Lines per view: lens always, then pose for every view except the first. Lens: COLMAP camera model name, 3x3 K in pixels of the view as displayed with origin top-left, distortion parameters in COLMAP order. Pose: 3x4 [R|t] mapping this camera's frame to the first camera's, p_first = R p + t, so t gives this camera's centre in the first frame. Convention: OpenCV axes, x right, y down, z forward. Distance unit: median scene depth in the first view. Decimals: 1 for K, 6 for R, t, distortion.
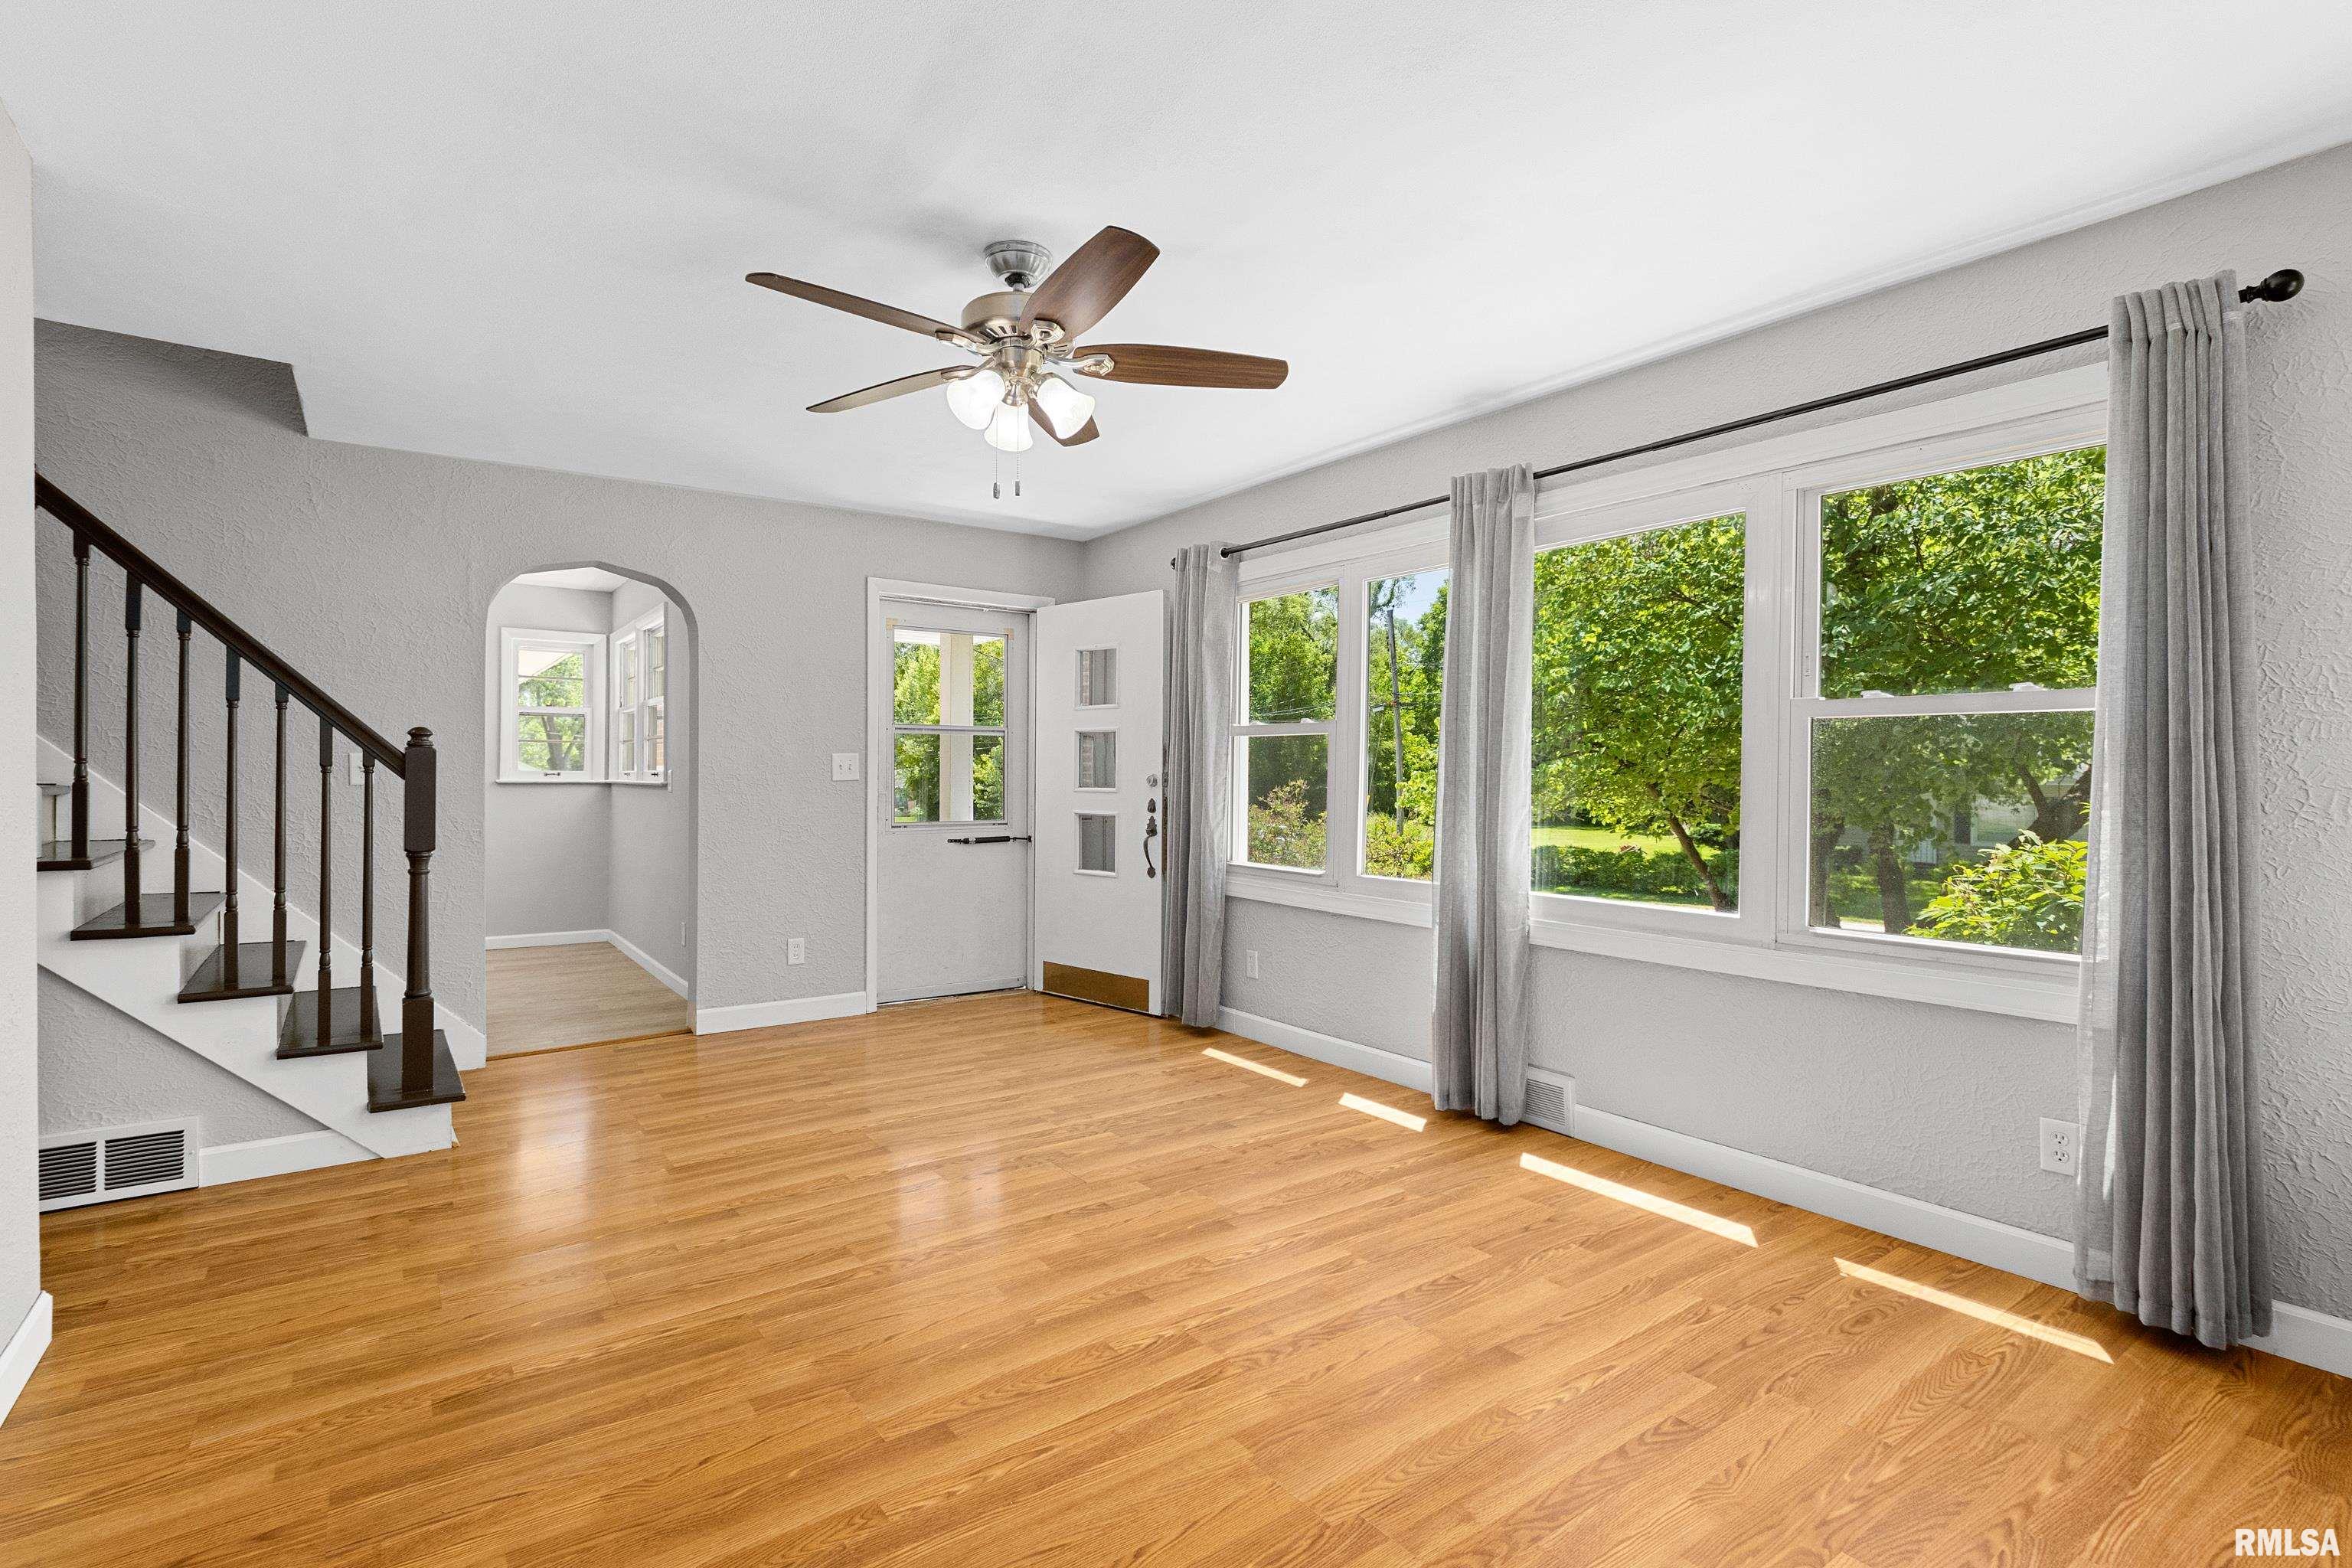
lens RADIAL K [[1107.8, 0, 1165.8], [0, 1107.8, 769.8], [0, 0, 1]] dist [0.005431, -0.002572]
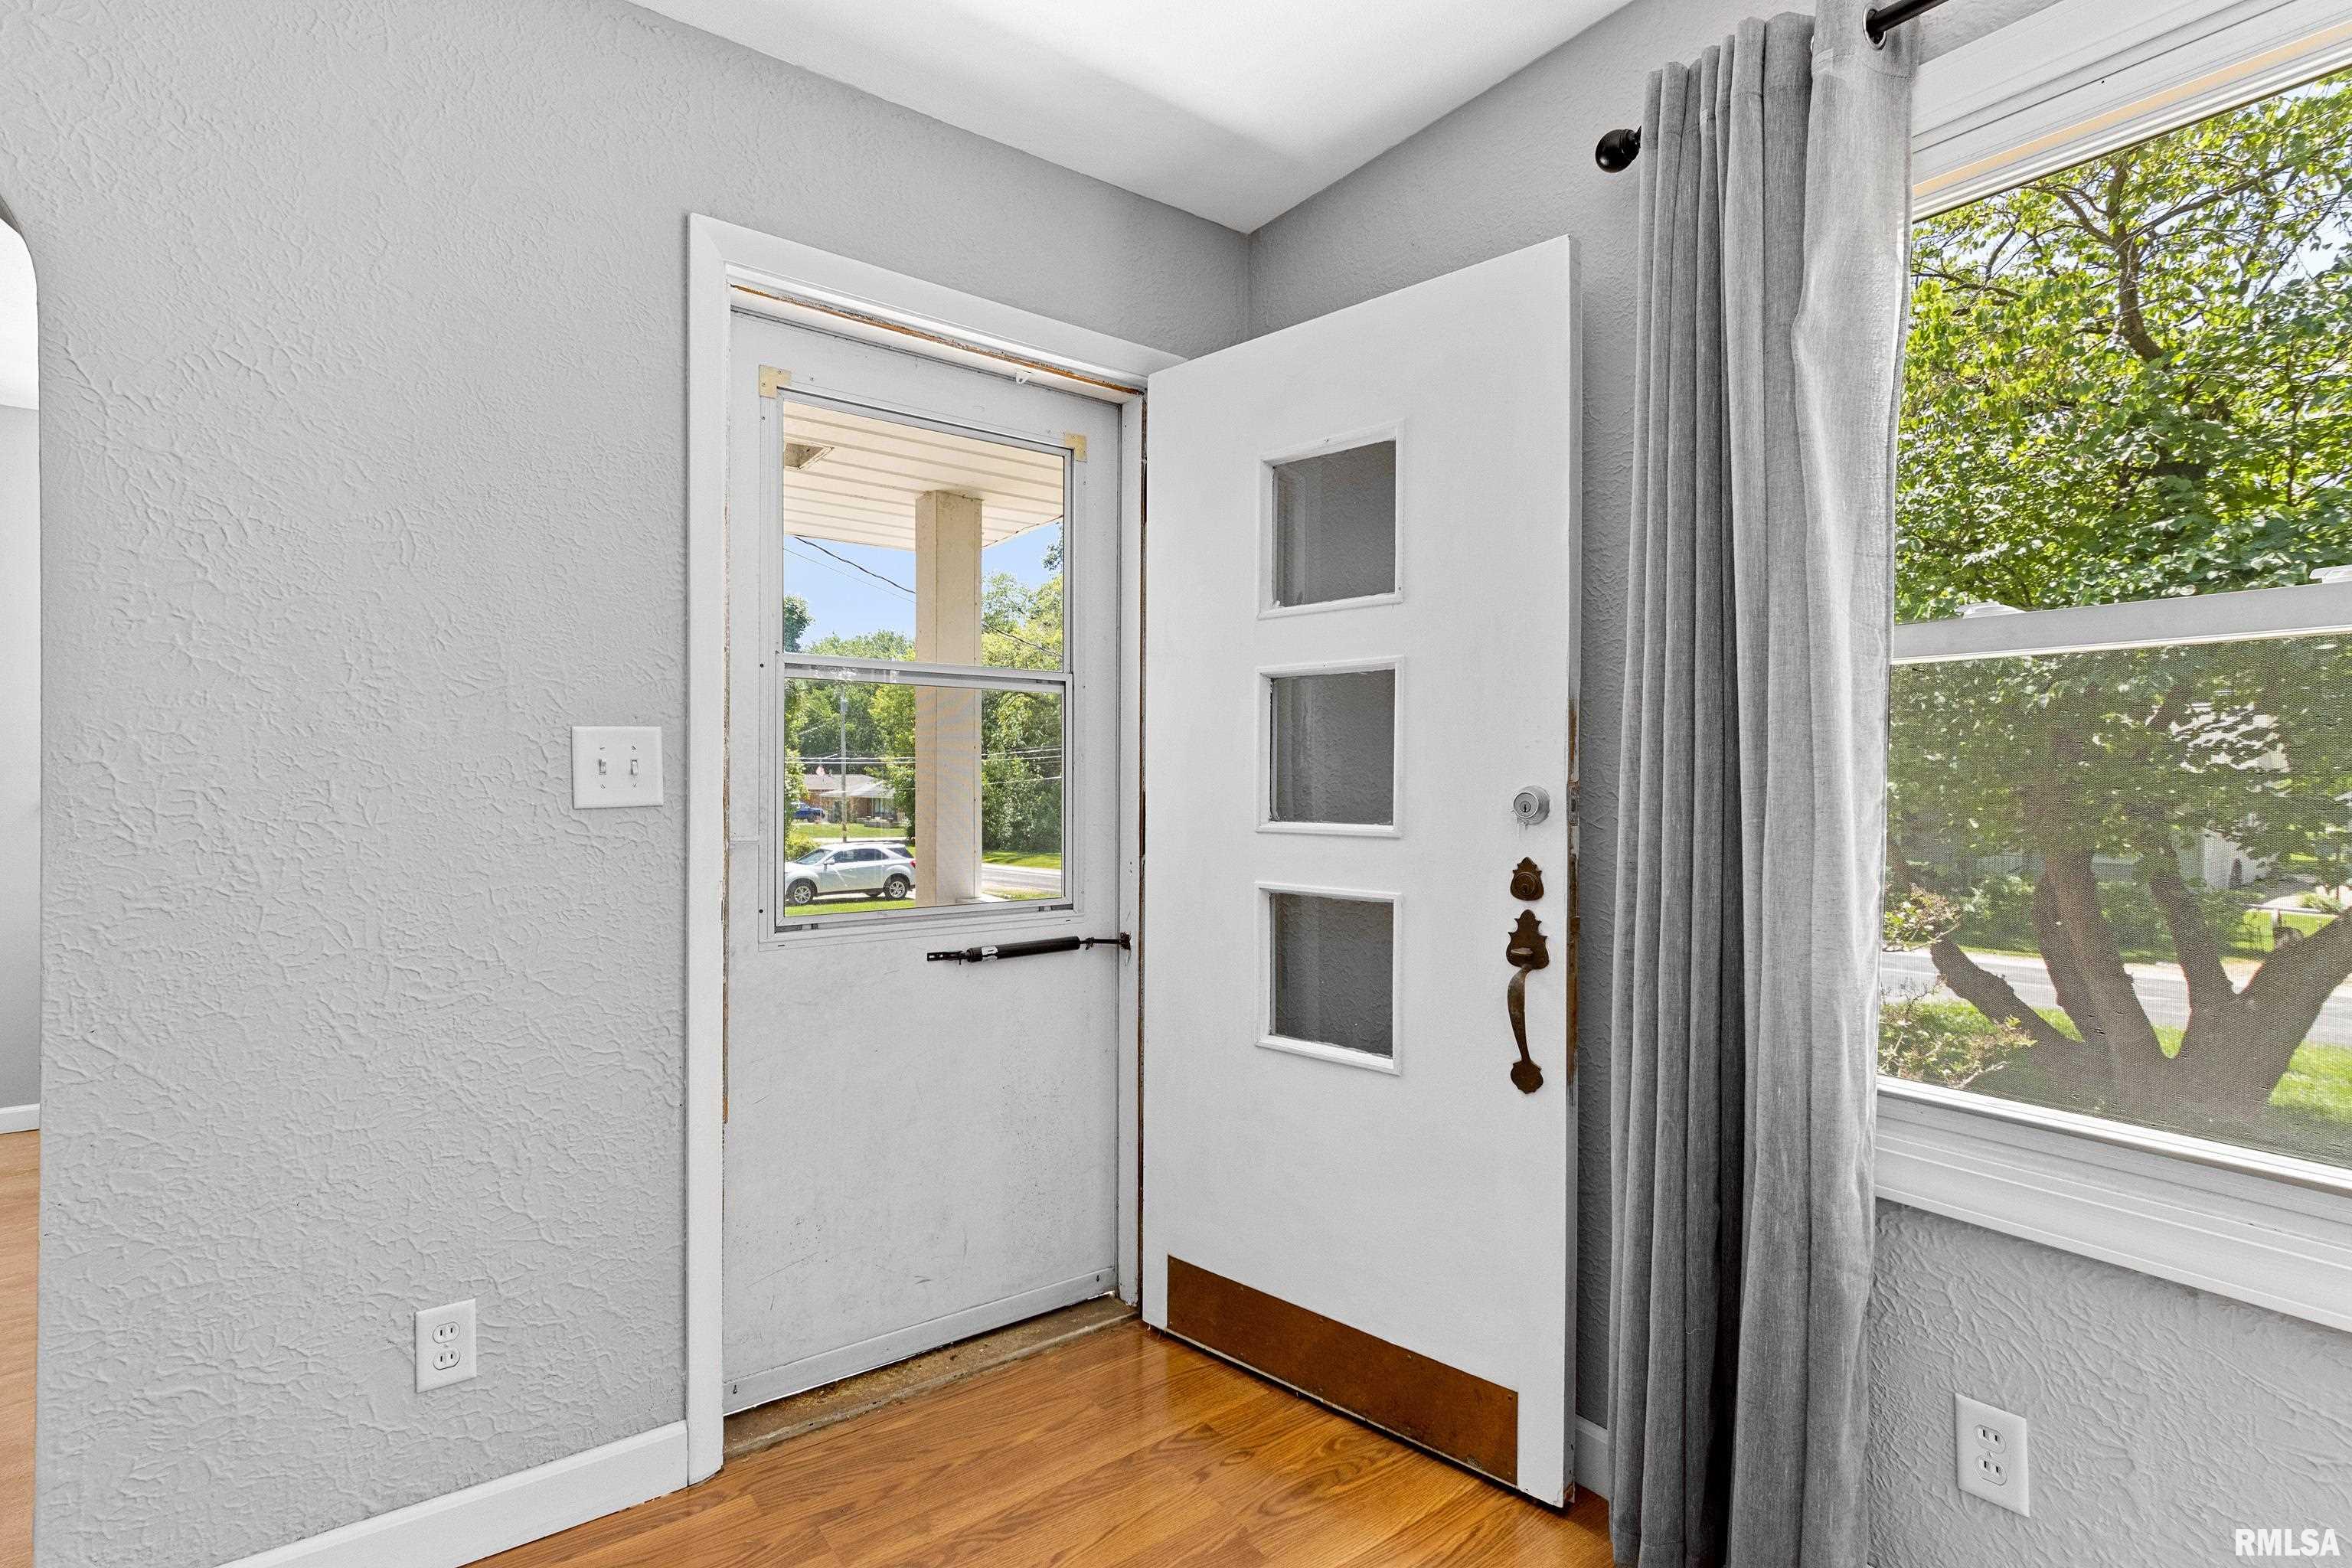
lens RADIAL K [[1107.8, 0, 1175.2], [0, 1107.8, 788.2], [0, 0, 1]] dist [0.005431, -0.002572]
pose [[0.999714, -0.000059, 0.023902, -0.196365], [-0.000162, 0.999957, 0.009249, 0.001590], [-0.023901, -0.009250, 0.999672, 1.004462]]
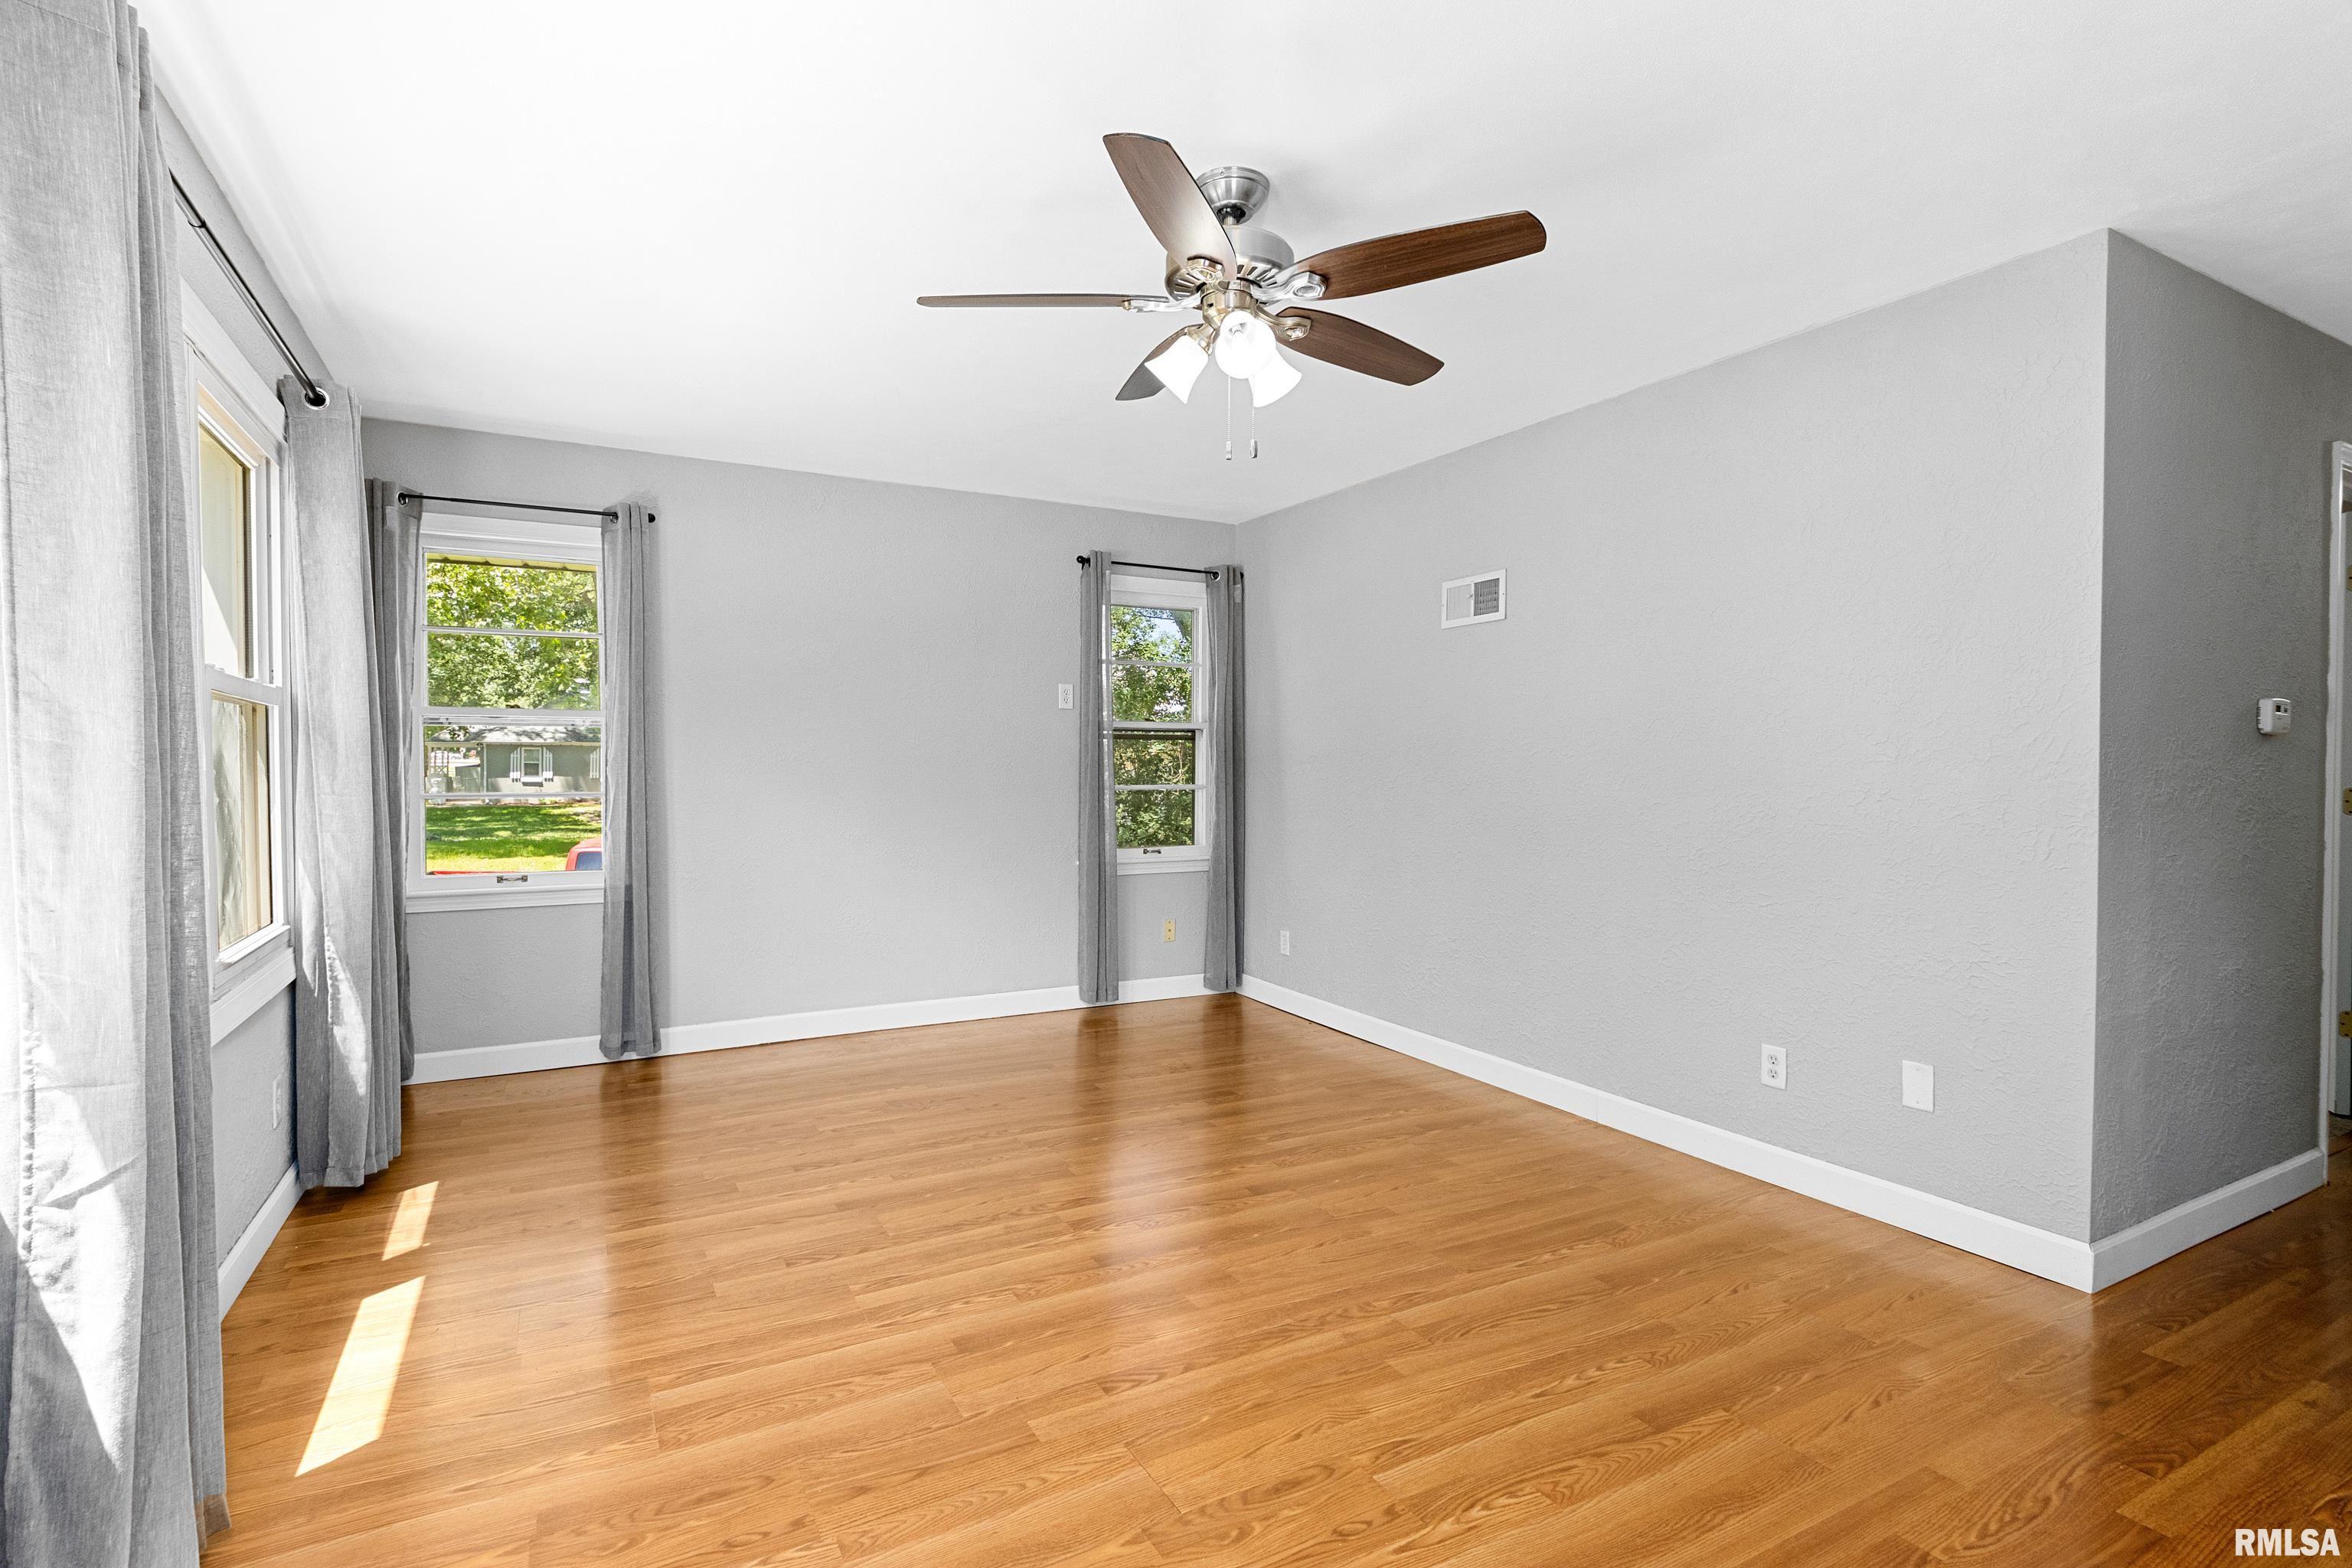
lens RADIAL K [[1107.8, 0, 1159.4], [0, 1107.8, 789.0], [0, 0, 1]] dist [0.005431, -0.002572]
pose [[-0.991040, -0.010252, 0.133173, -0.152719], [-0.008389, 0.999859, 0.014548, 0.004578], [-0.133304, 0.013301, -0.990986, 1.448185]]
